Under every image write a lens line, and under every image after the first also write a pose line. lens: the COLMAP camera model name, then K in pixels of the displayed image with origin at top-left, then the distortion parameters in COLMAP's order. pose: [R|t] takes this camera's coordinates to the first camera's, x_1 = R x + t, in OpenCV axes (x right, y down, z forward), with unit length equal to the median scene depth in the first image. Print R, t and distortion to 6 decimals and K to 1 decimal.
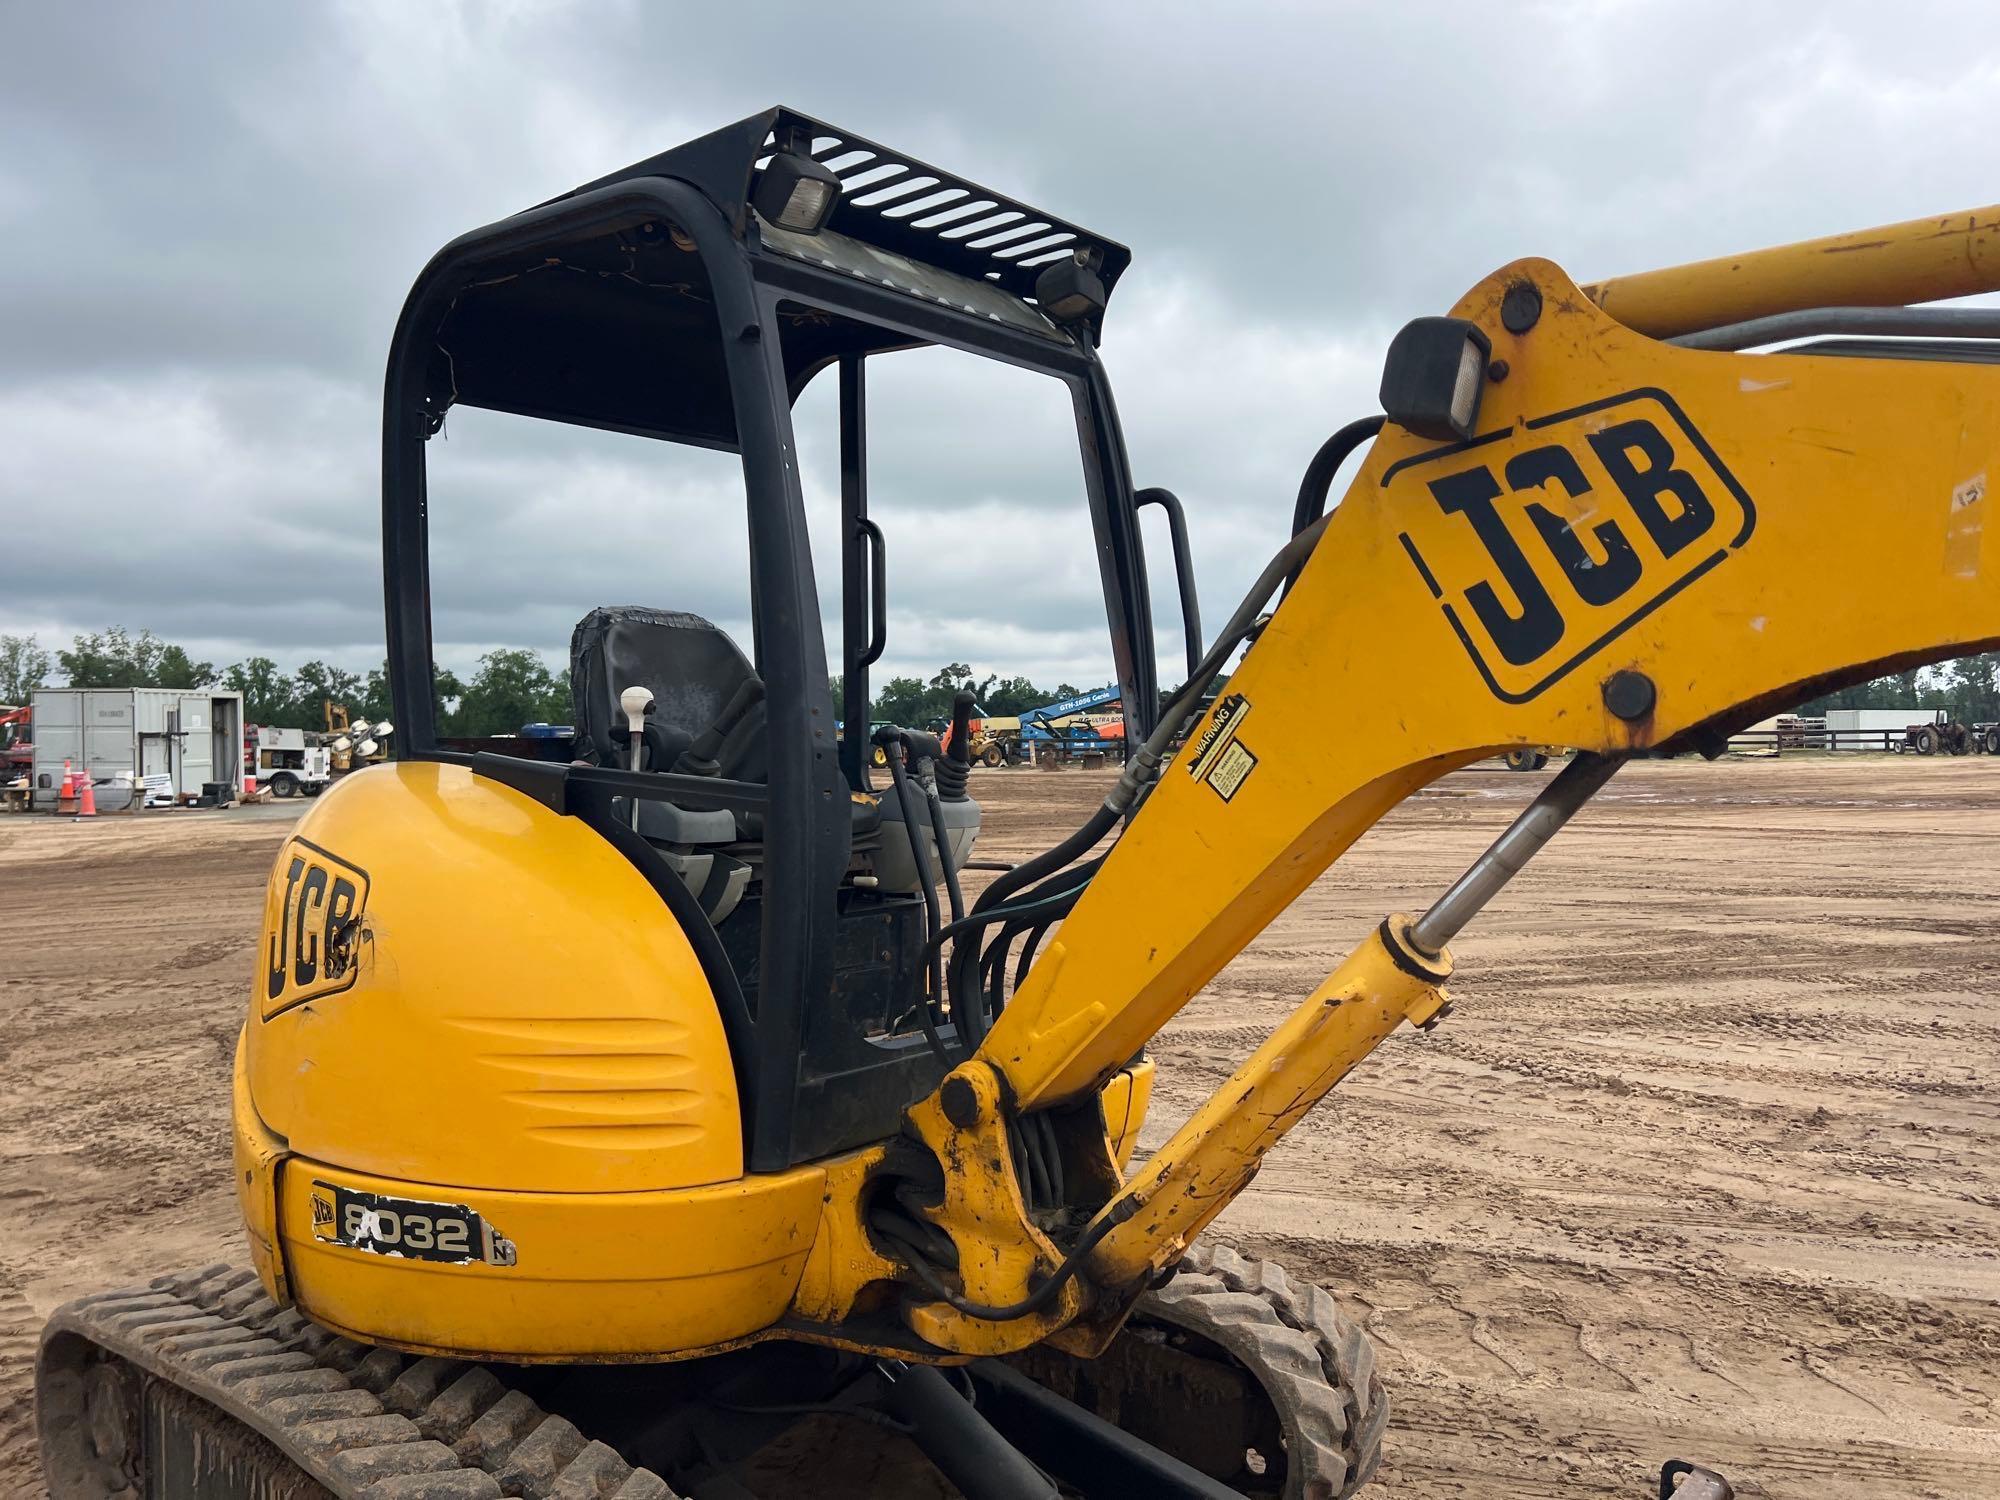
lens RADIAL K [[1506.0, 0, 999.7], [0, 1506.0, 742.0], [0, 0, 1]] dist [0.035379, -0.049654]
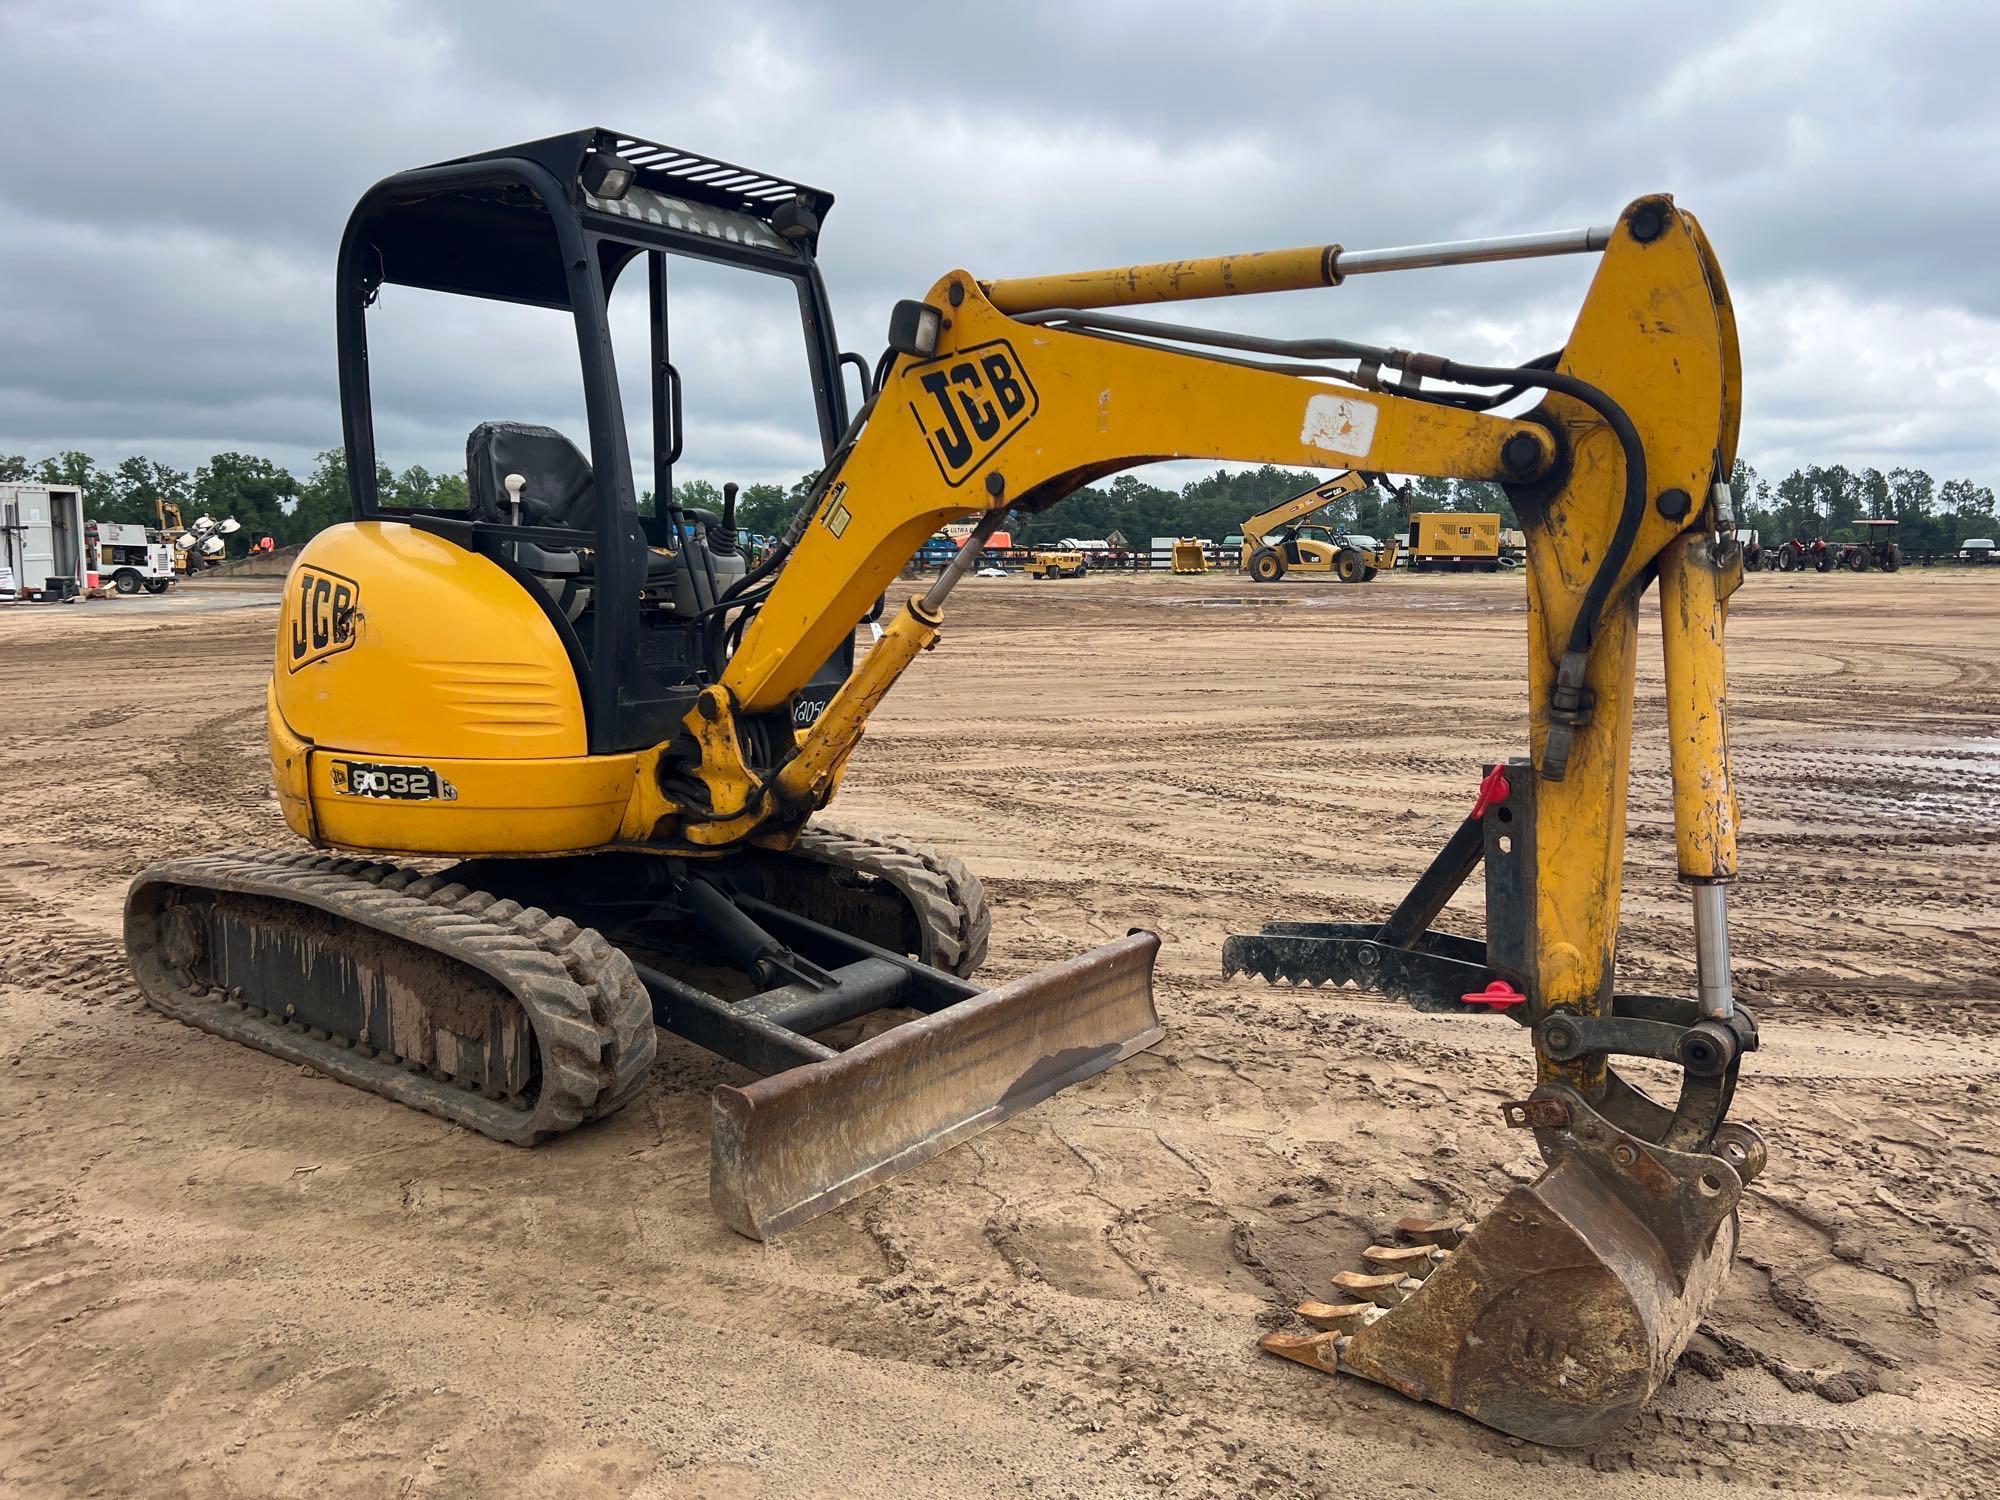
lens RADIAL K [[1501.4, 0, 1011.5], [0, 1501.4, 716.1], [0, 0, 1]] dist [0.068695, -0.093356]
pose [[0.995378, 0.000572, 0.096036, 0.125568], [-0.010875, 0.994222, 0.106794, 0.039015], [-0.095420, -0.107344, 0.989632, -0.644582]]
